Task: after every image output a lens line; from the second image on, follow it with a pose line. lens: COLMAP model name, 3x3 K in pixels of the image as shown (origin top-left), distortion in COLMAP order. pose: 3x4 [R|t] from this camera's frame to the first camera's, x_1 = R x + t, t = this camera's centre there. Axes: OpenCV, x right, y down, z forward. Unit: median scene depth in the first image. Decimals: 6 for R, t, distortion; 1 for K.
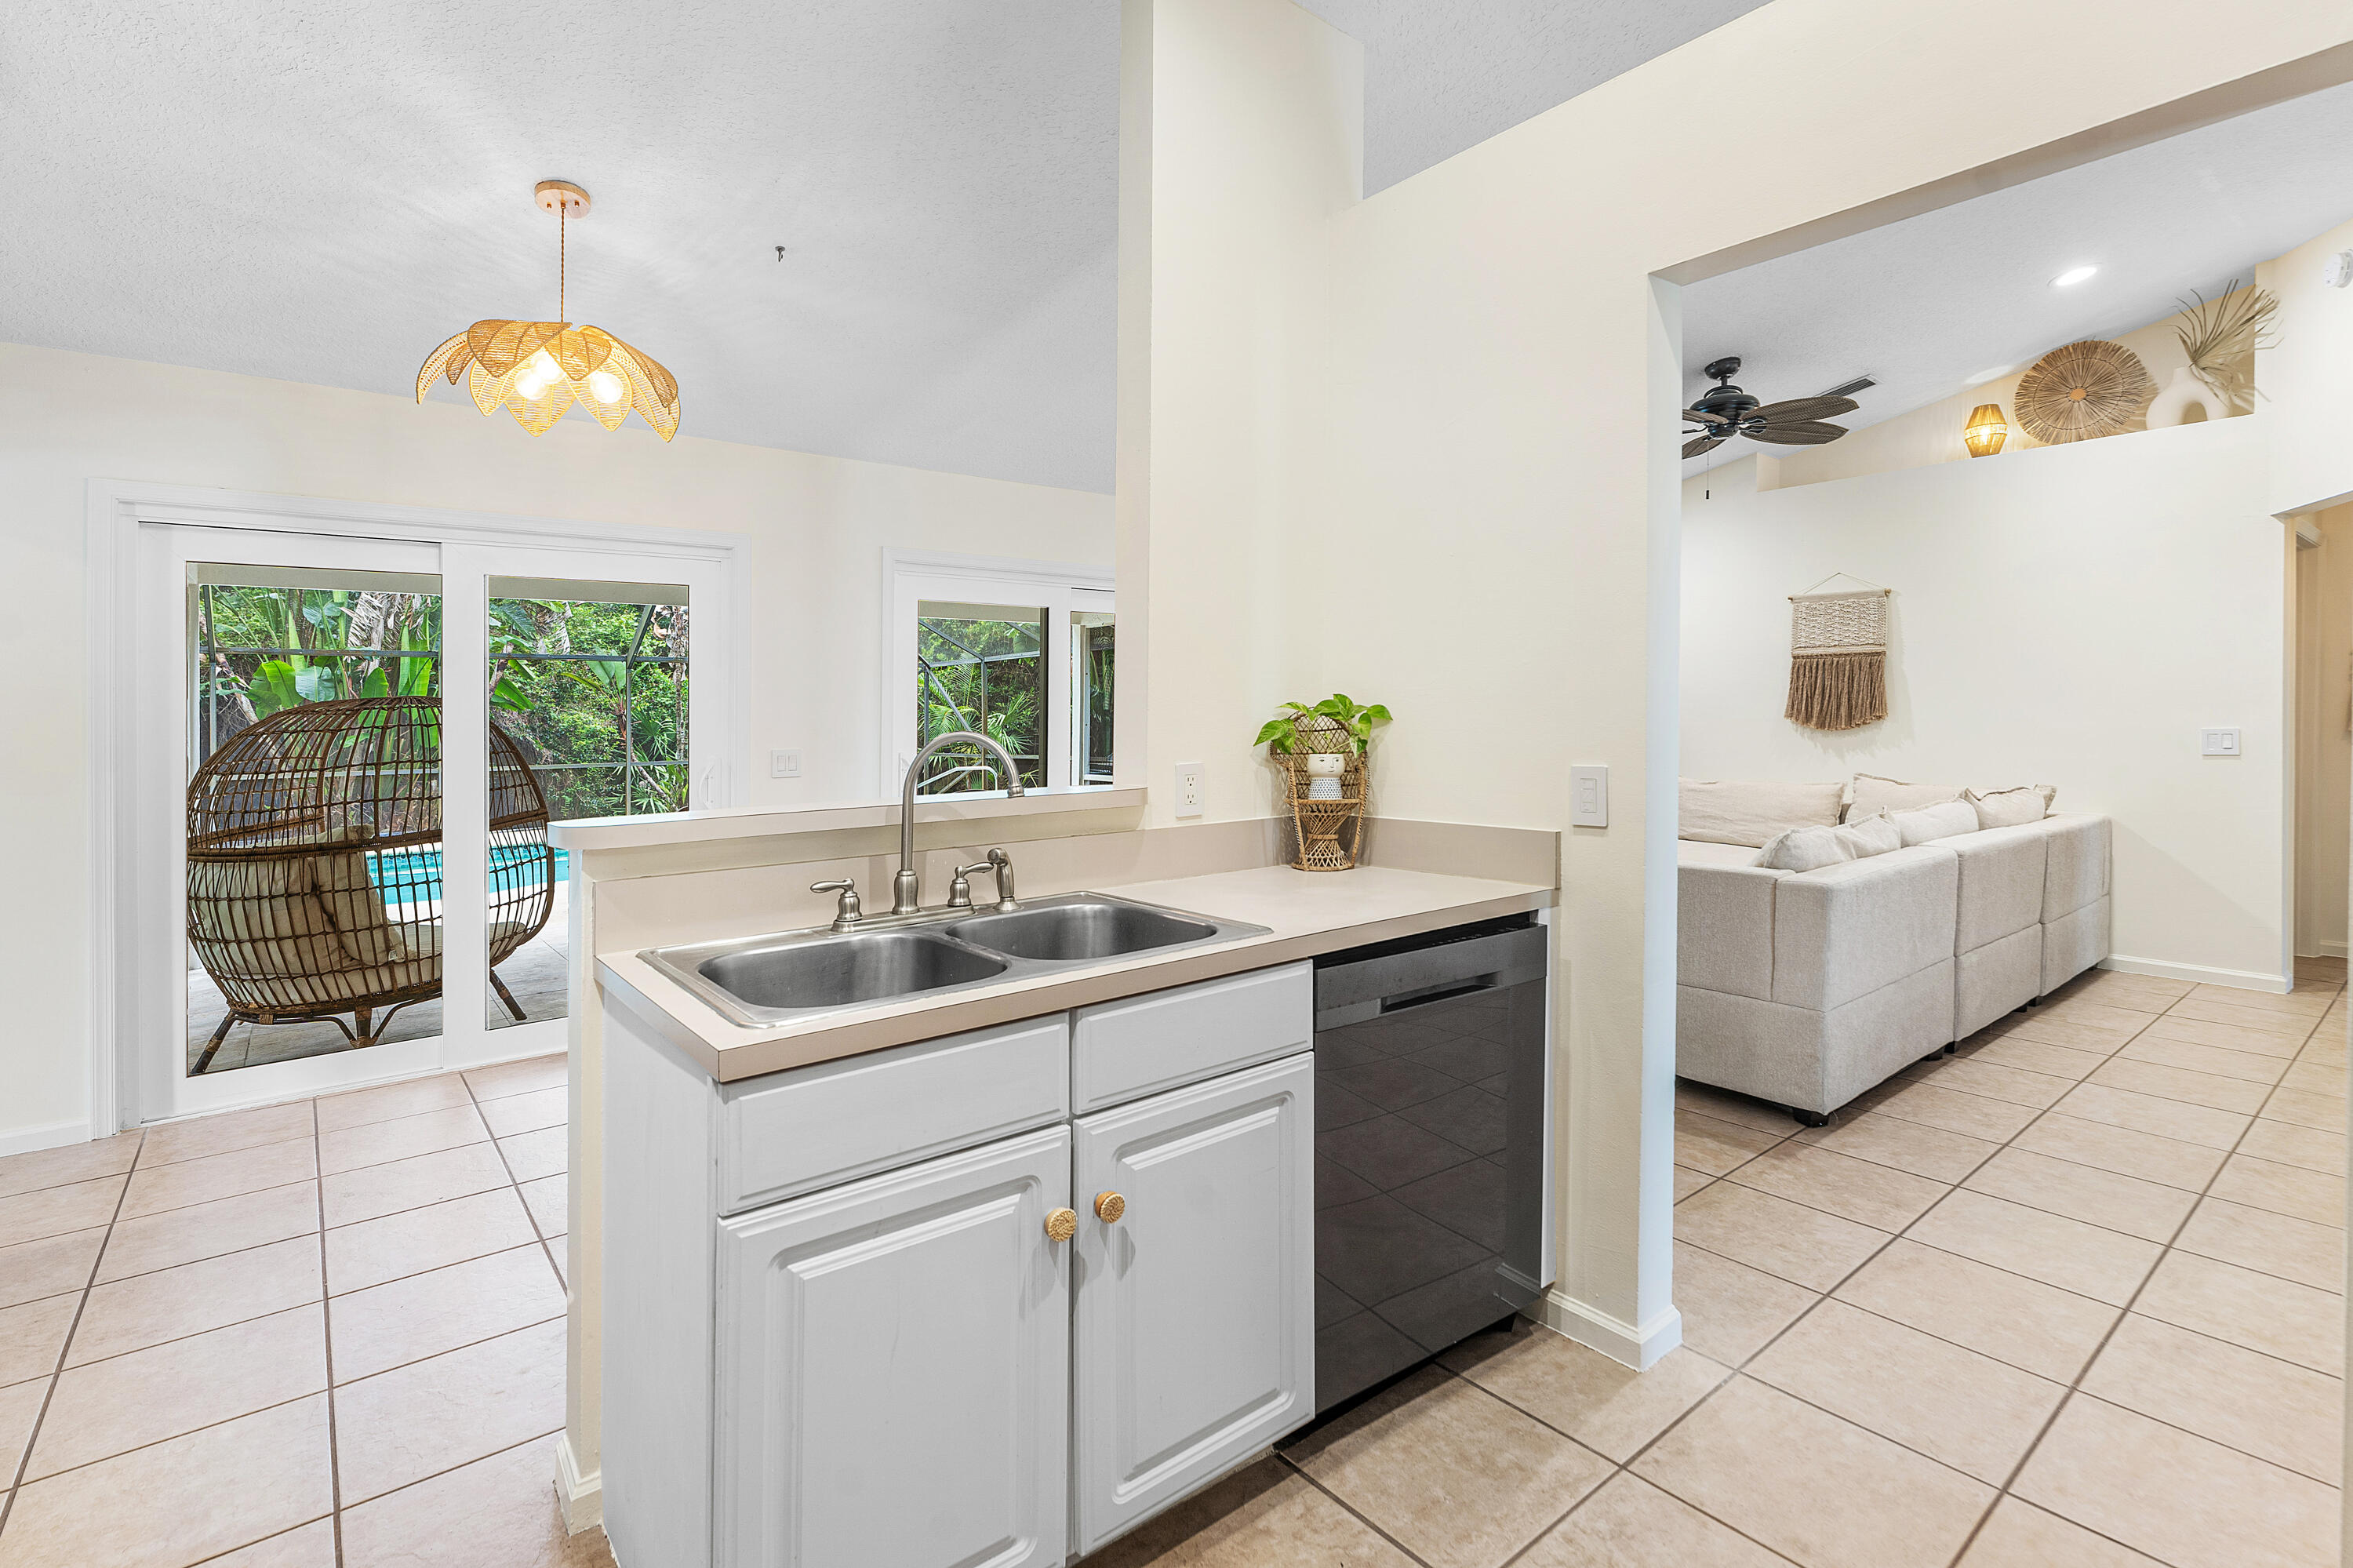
lens RADIAL K [[1076.1, 0, 1137.2], [0, 1076.1, 747.0], [0, 0, 1]] dist [-0.000906, -0.000379]
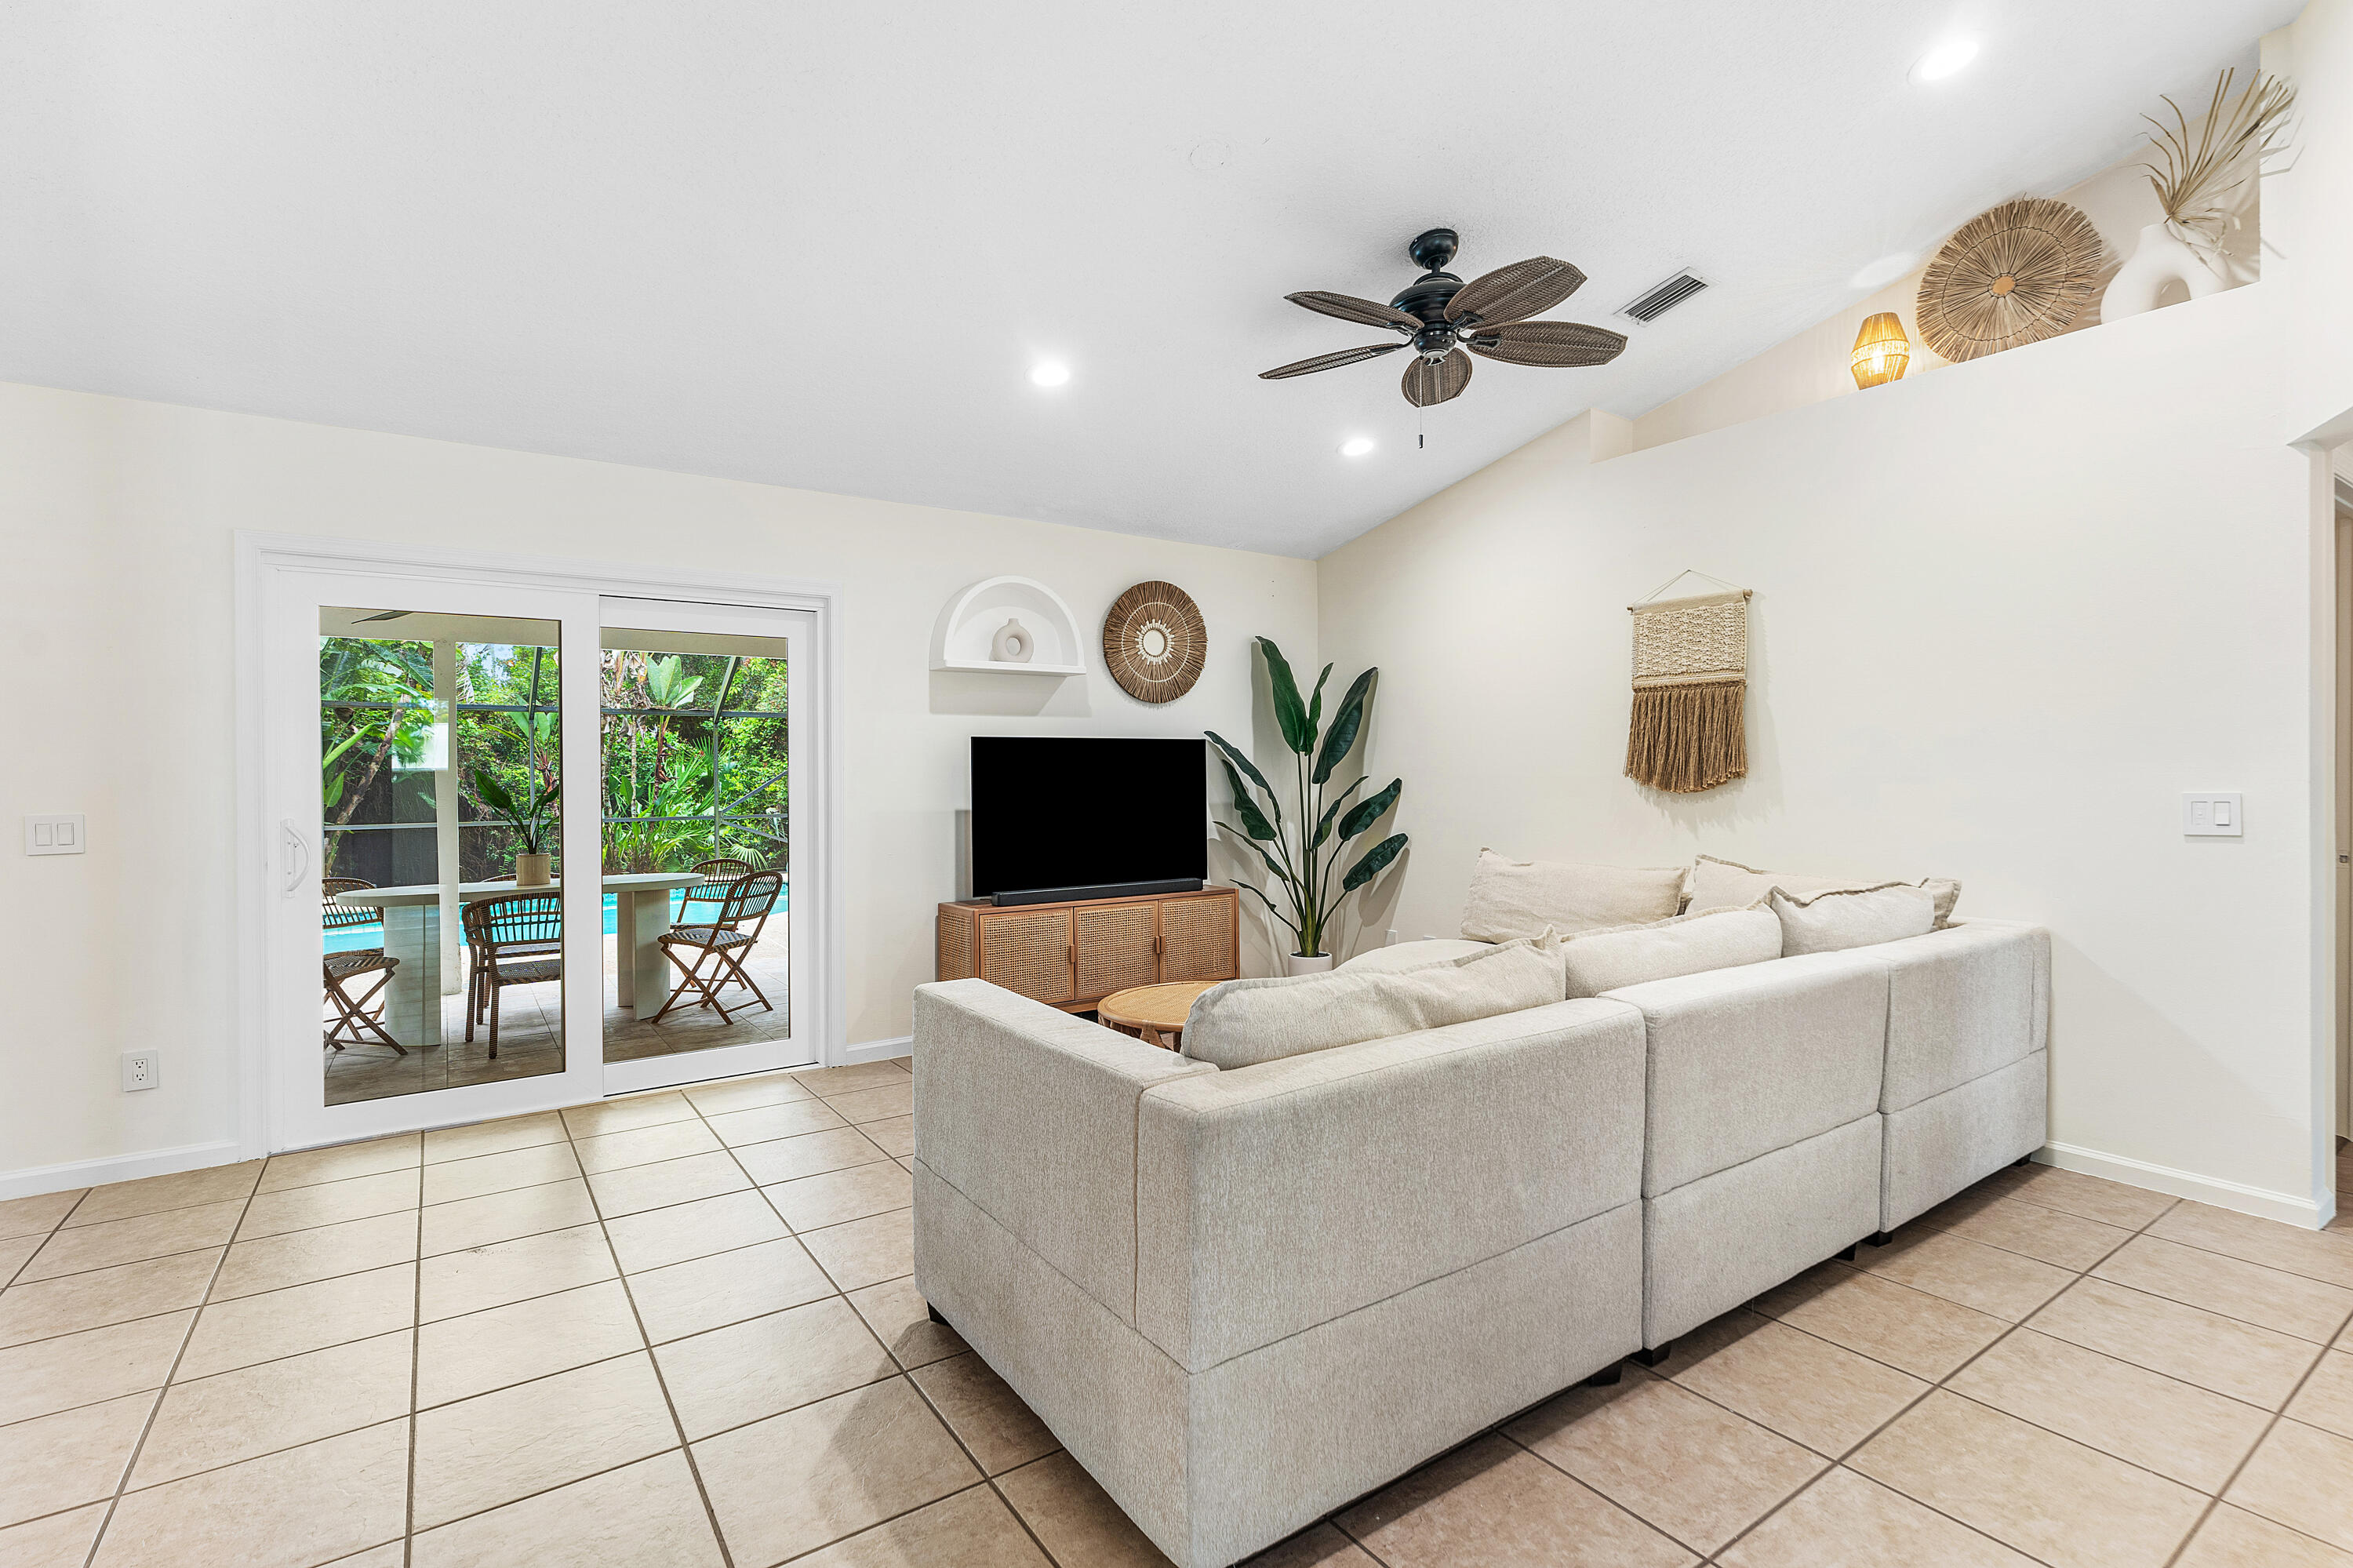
lens RADIAL K [[1069.6, 0, 1163.3], [0, 1069.6, 795.1], [0, 0, 1]] dist [-0.005375, -0.000581]
pose [[0.997726, 0.002531, -0.067346, 0.401492], [-0.002942, 0.999978, -0.006007, -0.009646], [0.067330, 0.006192, 0.997712, 0.312429]]
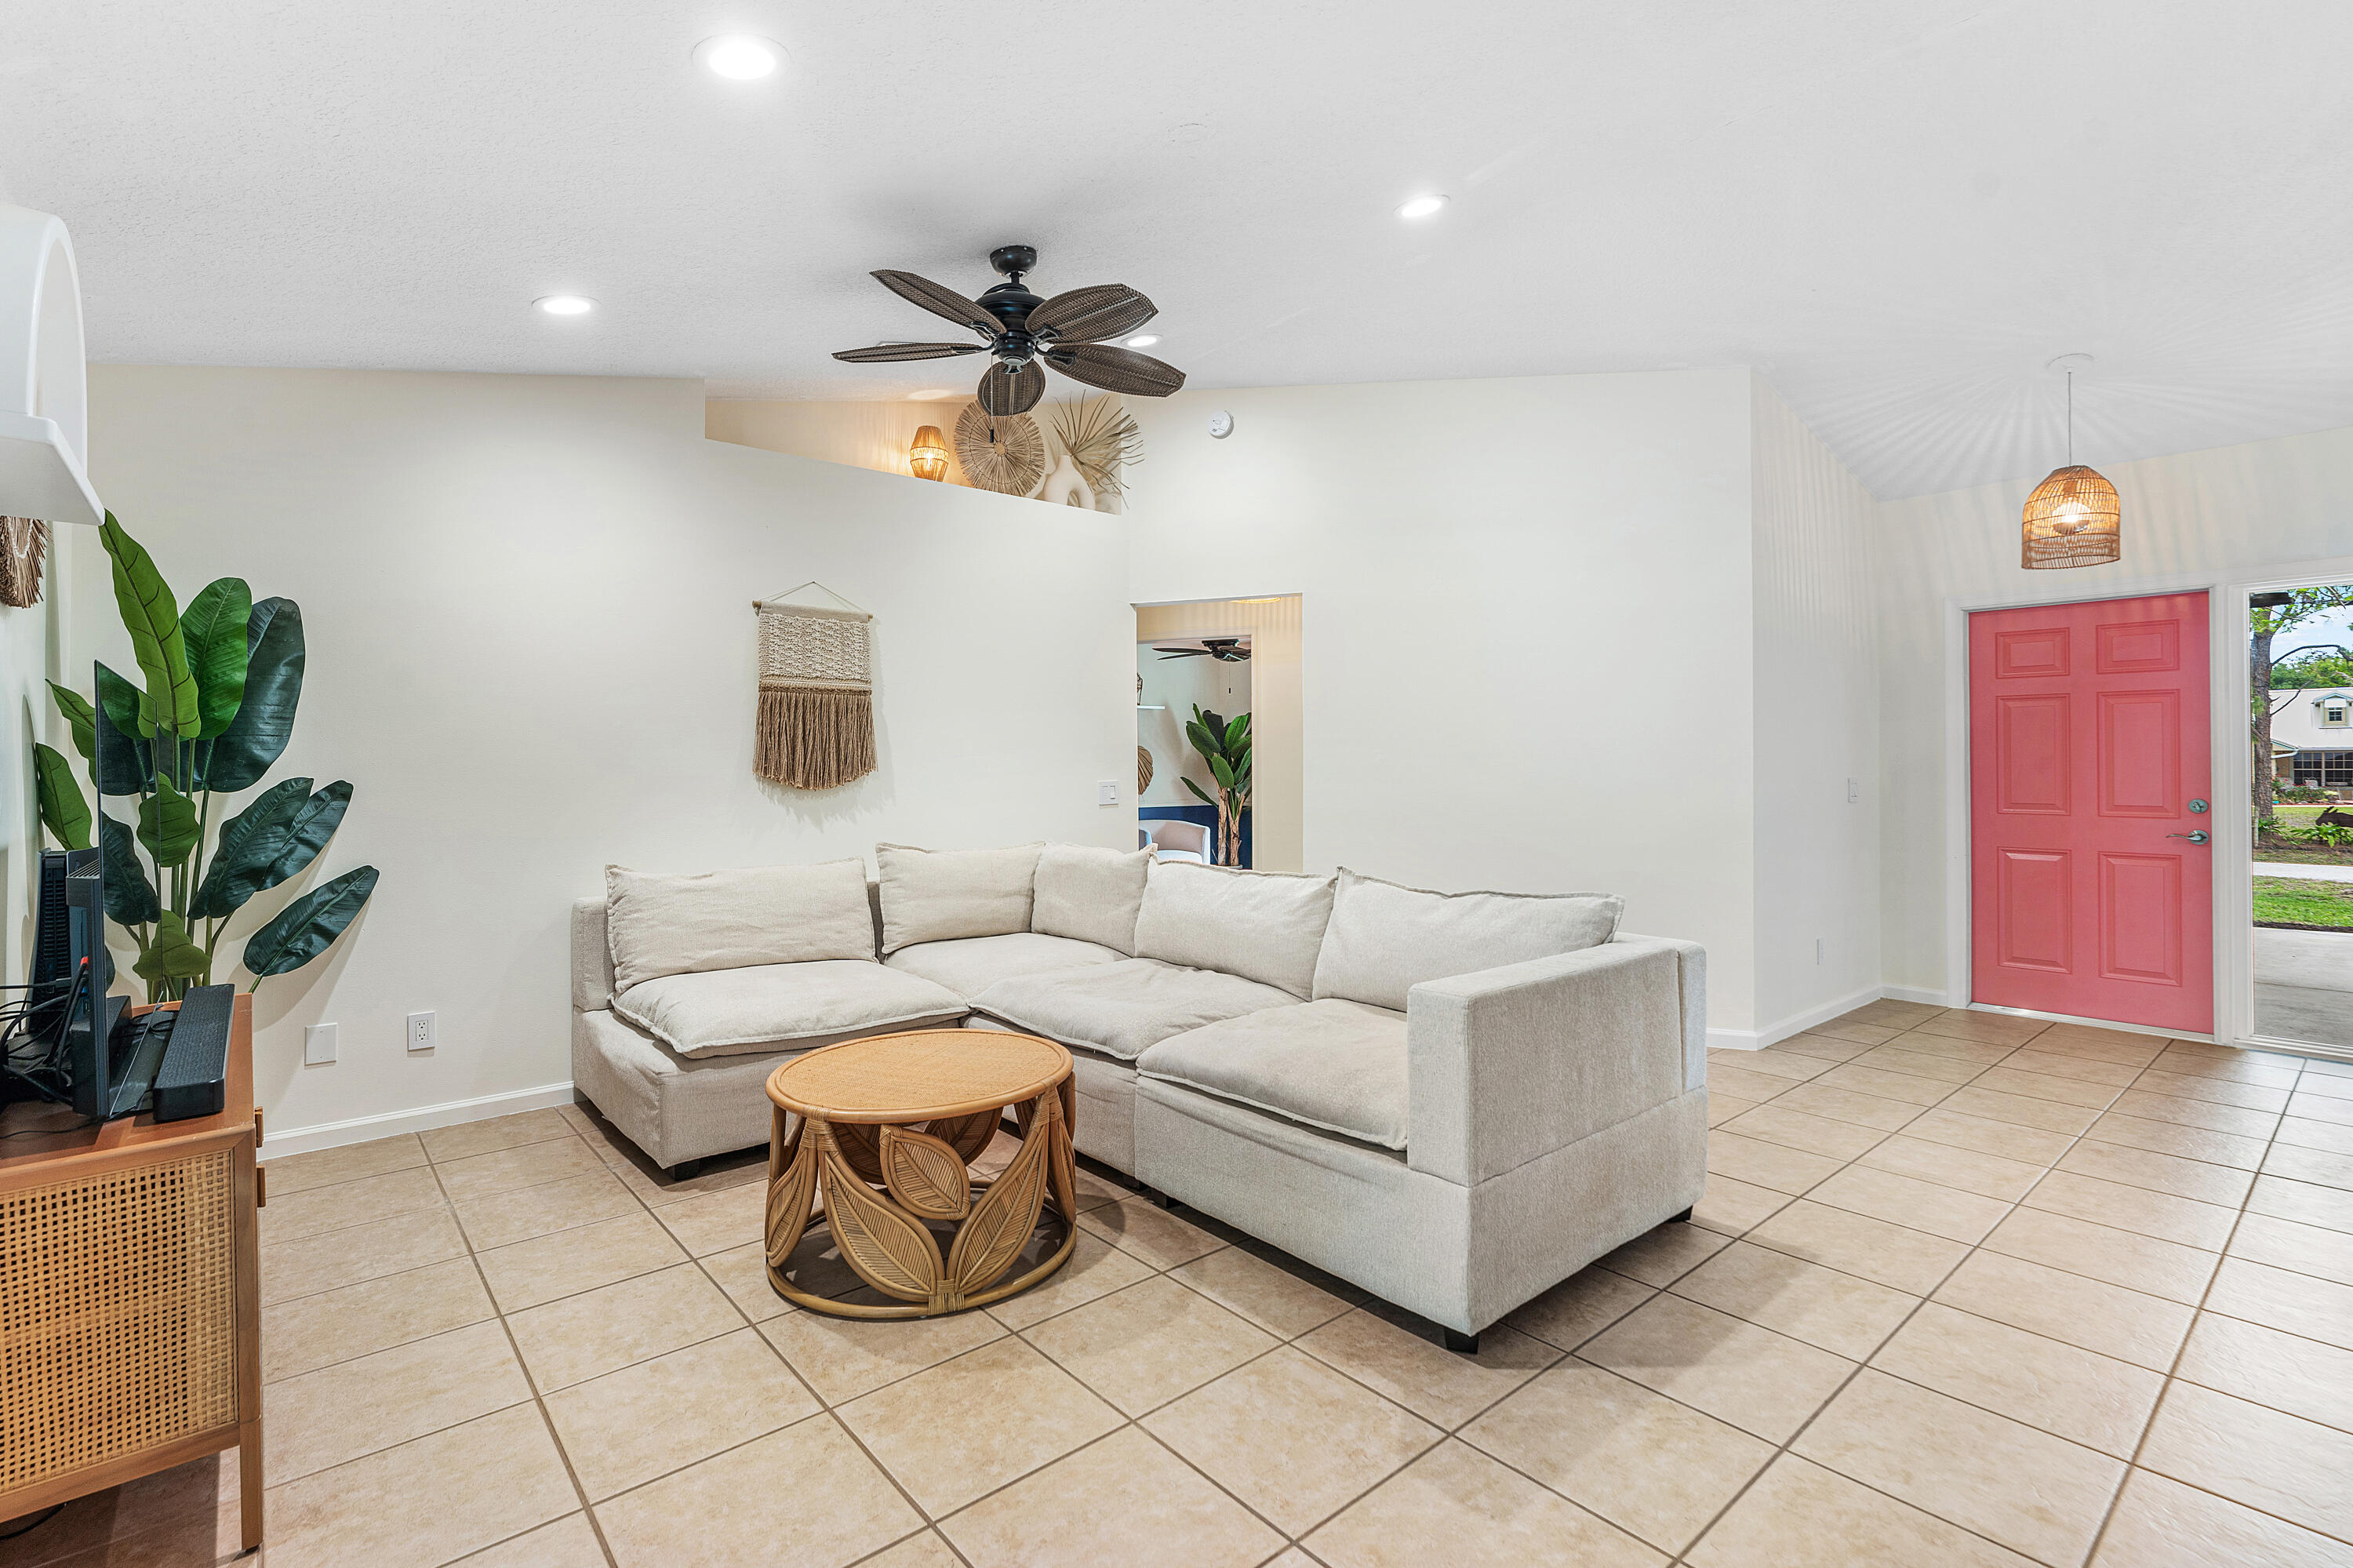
lens RADIAL K [[1076.1, 0, 1137.2], [0, 1076.1, 747.0], [0, 0, 1]] dist [-0.000906, -0.000379]
pose [[-0.026859, 0.024951, 0.999328, -0.123061], [0.036666, 0.999040, -0.023958, -0.021574], [-0.998967, 0.035998, -0.027748, 0.902495]]
